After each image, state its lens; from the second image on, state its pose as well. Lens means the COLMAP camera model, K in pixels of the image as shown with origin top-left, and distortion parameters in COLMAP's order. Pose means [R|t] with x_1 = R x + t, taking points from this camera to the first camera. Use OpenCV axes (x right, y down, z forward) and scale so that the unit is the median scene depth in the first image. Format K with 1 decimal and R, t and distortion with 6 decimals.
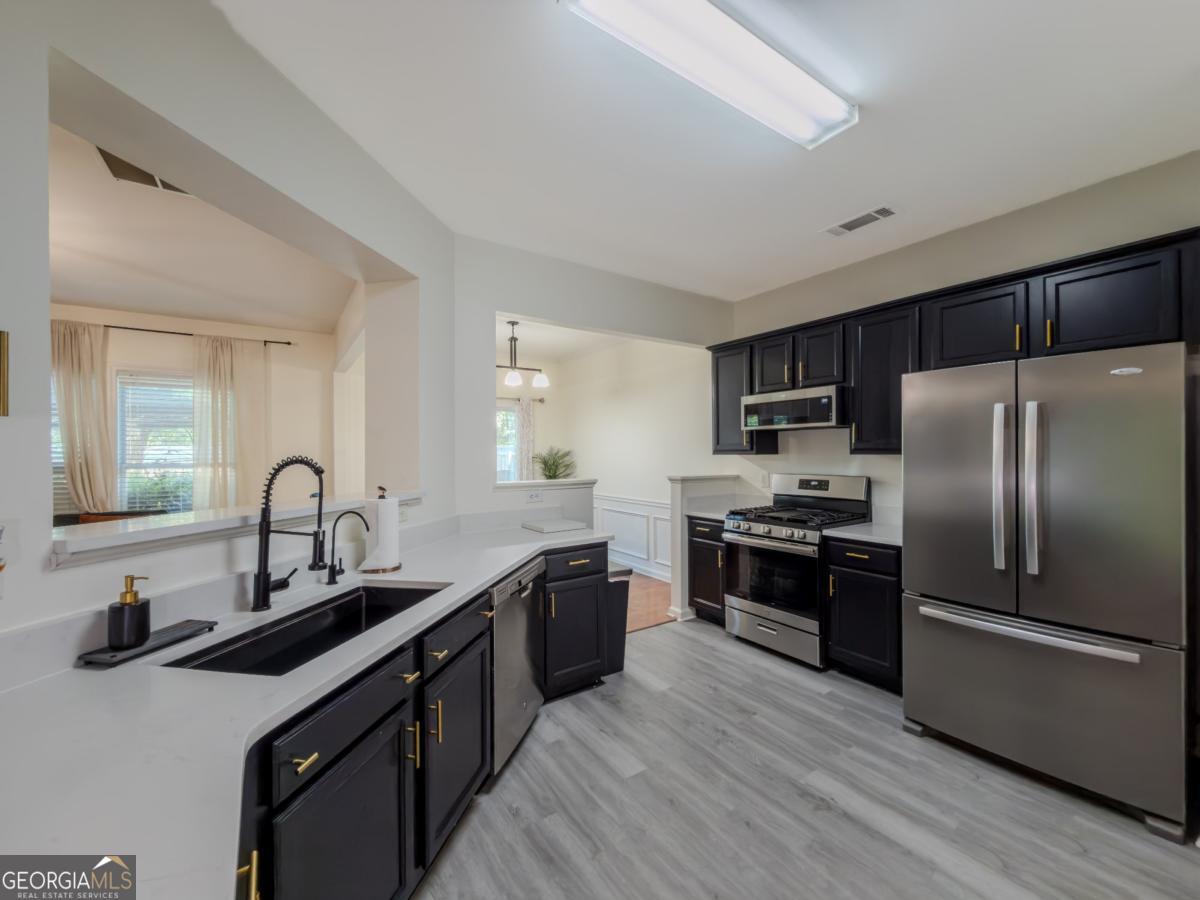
lens RADIAL K [[481.9, 0, 602.0], [0, 481.9, 451.8], [0, 0, 1]] dist [-0.001413, -0.000329]
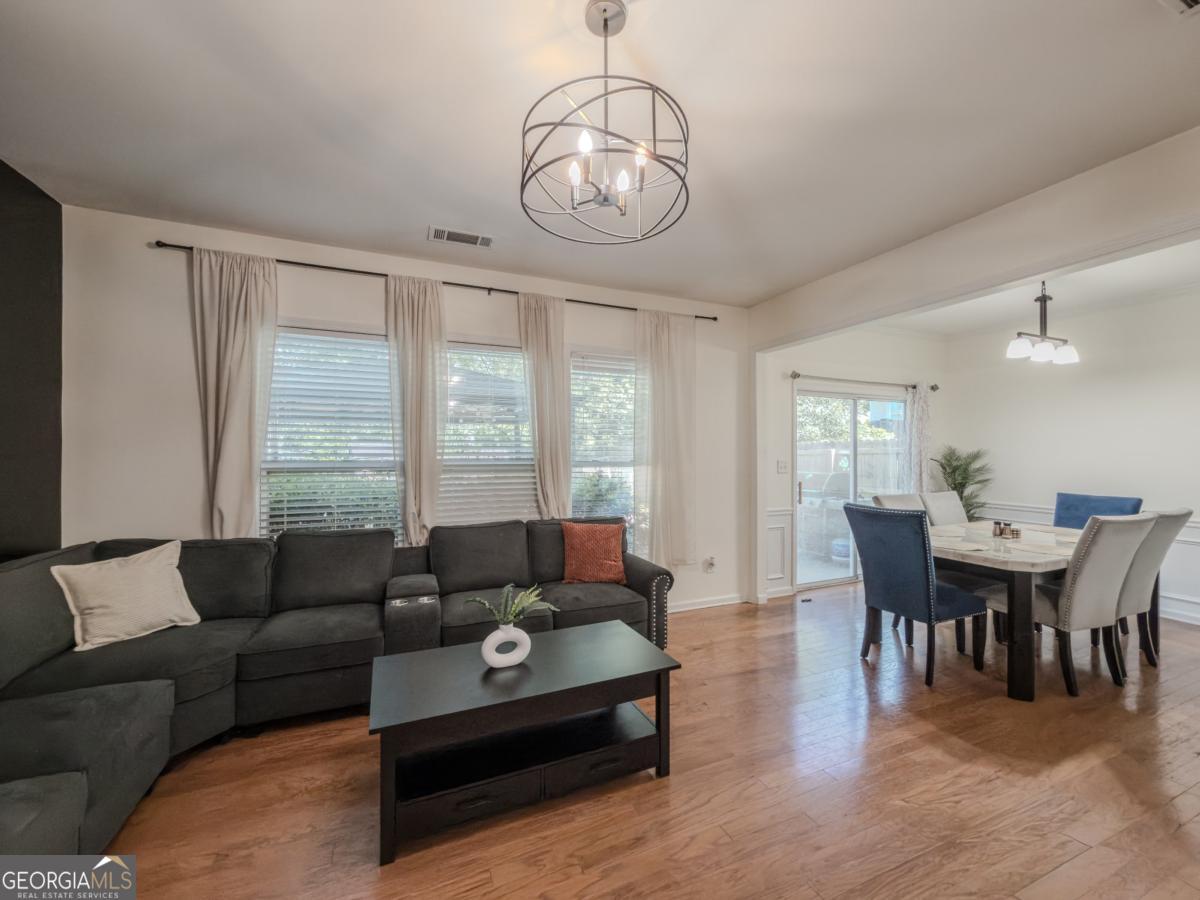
lens RADIAL K [[481.9, 0, 602.0], [0, 481.9, 451.8], [0, 0, 1]] dist [-0.001413, -0.000329]
pose [[0.981900, 0.010942, -0.189086, -1.057096], [-0.009852, 0.999929, 0.006705, 0.002091], [0.189146, -0.004721, 0.981938, 0.228260]]
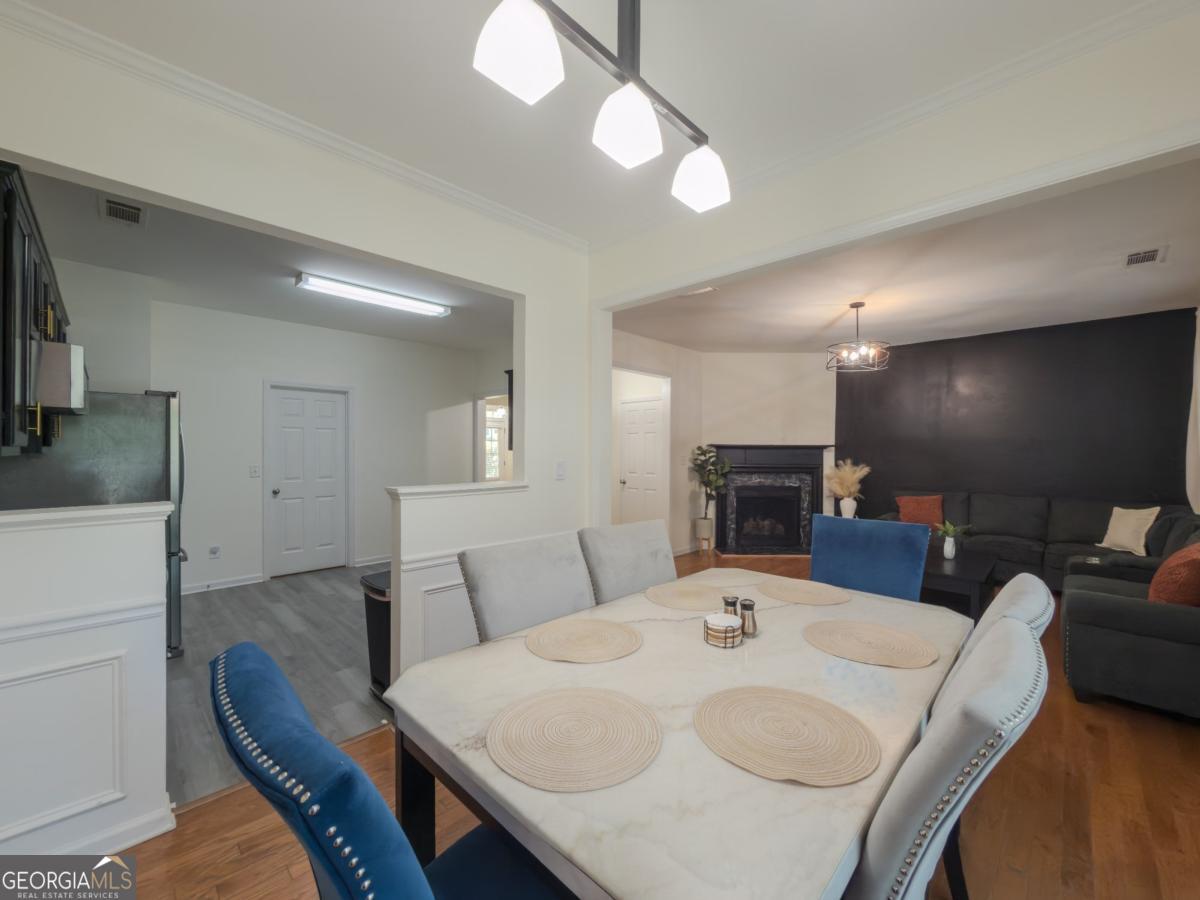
lens RADIAL K [[481.9, 0, 602.0], [0, 481.9, 451.8], [0, 0, 1]] dist [-0.001413, -0.000329]
pose [[-0.980097, 0.004158, -0.198475, -0.186209], [0.003101, 0.999979, 0.005638, 0.002957], [0.198495, 0.004910, -0.980090, 1.827811]]
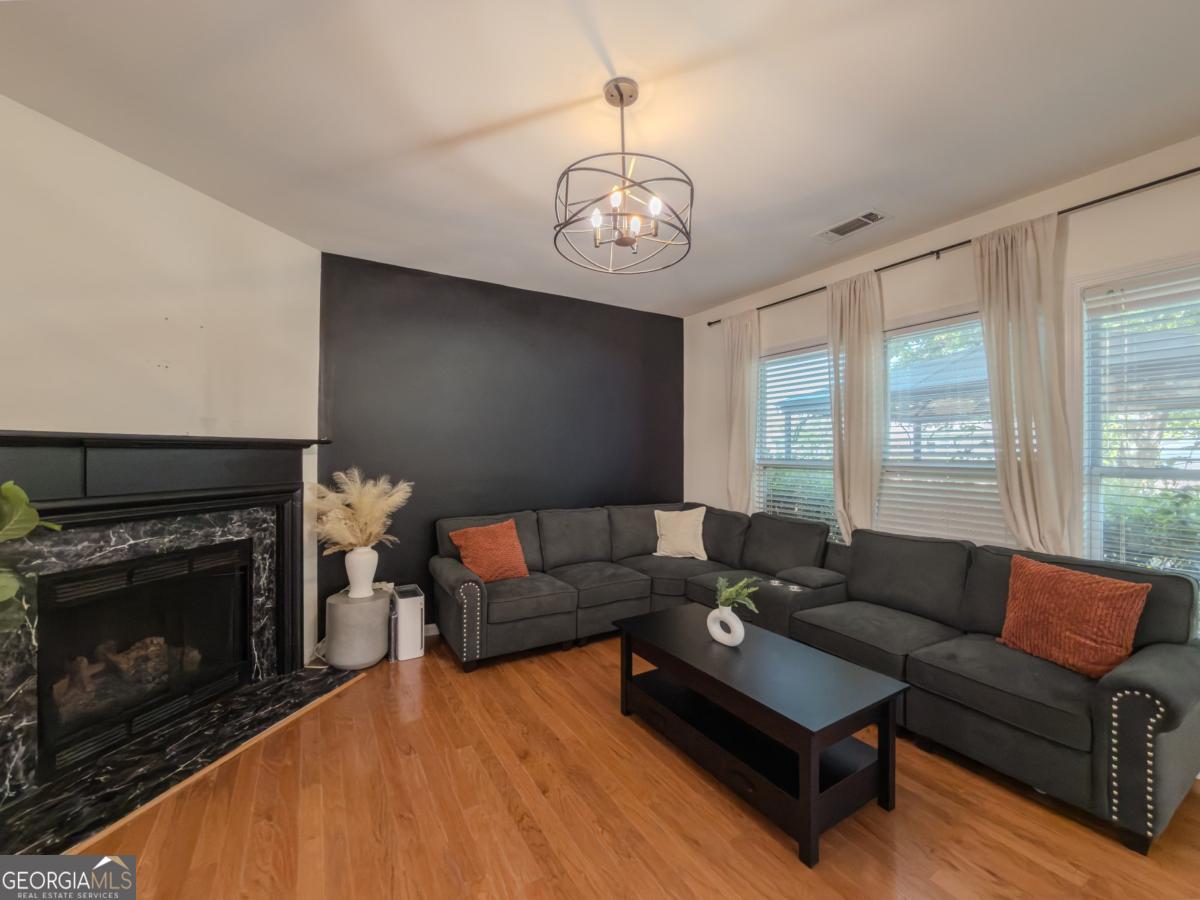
lens RADIAL K [[483.6, 0, 600.0], [0, 483.6, 450.0], [0, 0, 1]] dist [-0.002152, -0.000165]
pose [[-0.059370, 0.002863, -0.998232, -0.598377], [0.000847, 0.999996, 0.002818, 0.006269], [0.998236, -0.000678, -0.059372, 0.671944]]
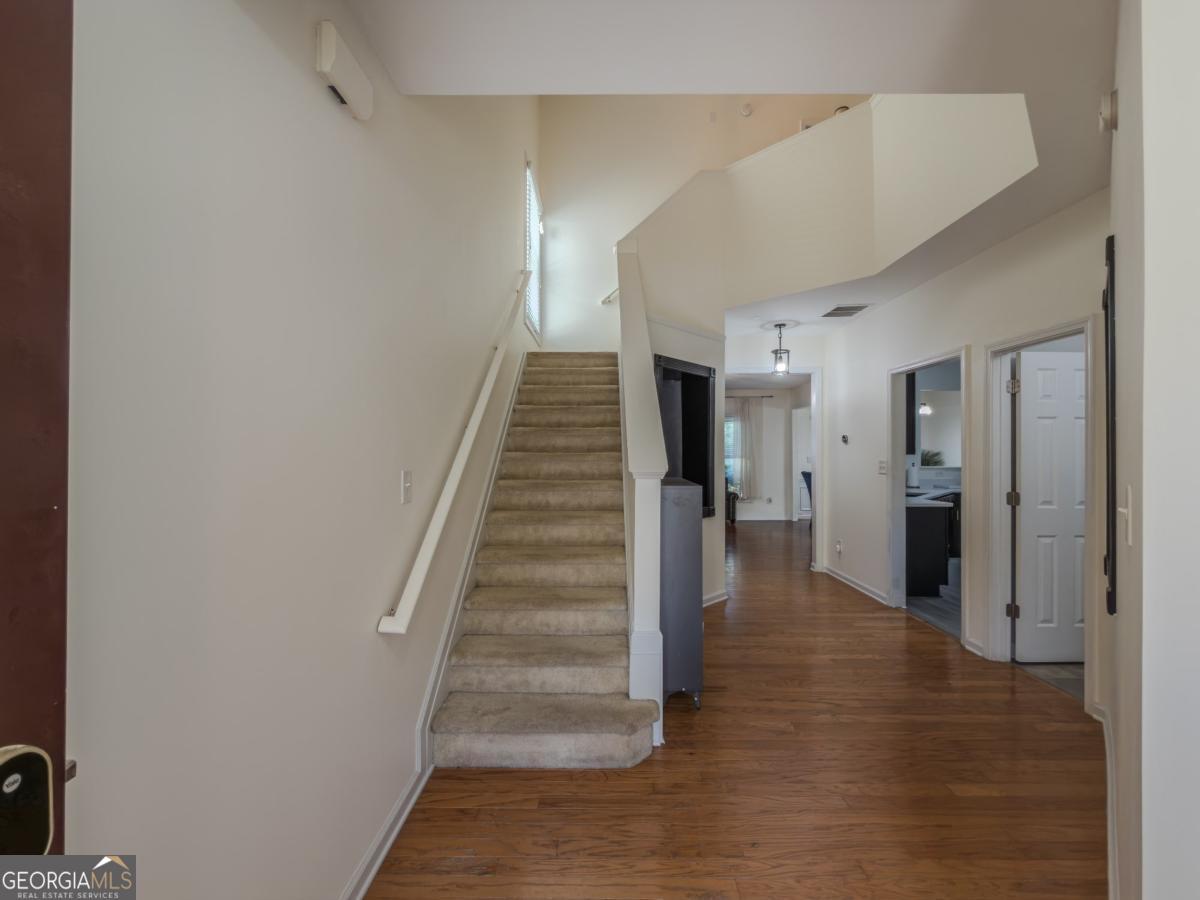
lens RADIAL K [[483.6, 0, 600.0], [0, 483.6, 450.0], [0, 0, 1]] dist [-0.002152, -0.000165]
pose [[0.822507, 0.005691, -0.568726, -0.155669], [-0.006668, 0.999978, 0.000363, -0.002724], [0.568716, 0.003494, 0.822527, -1.587935]]
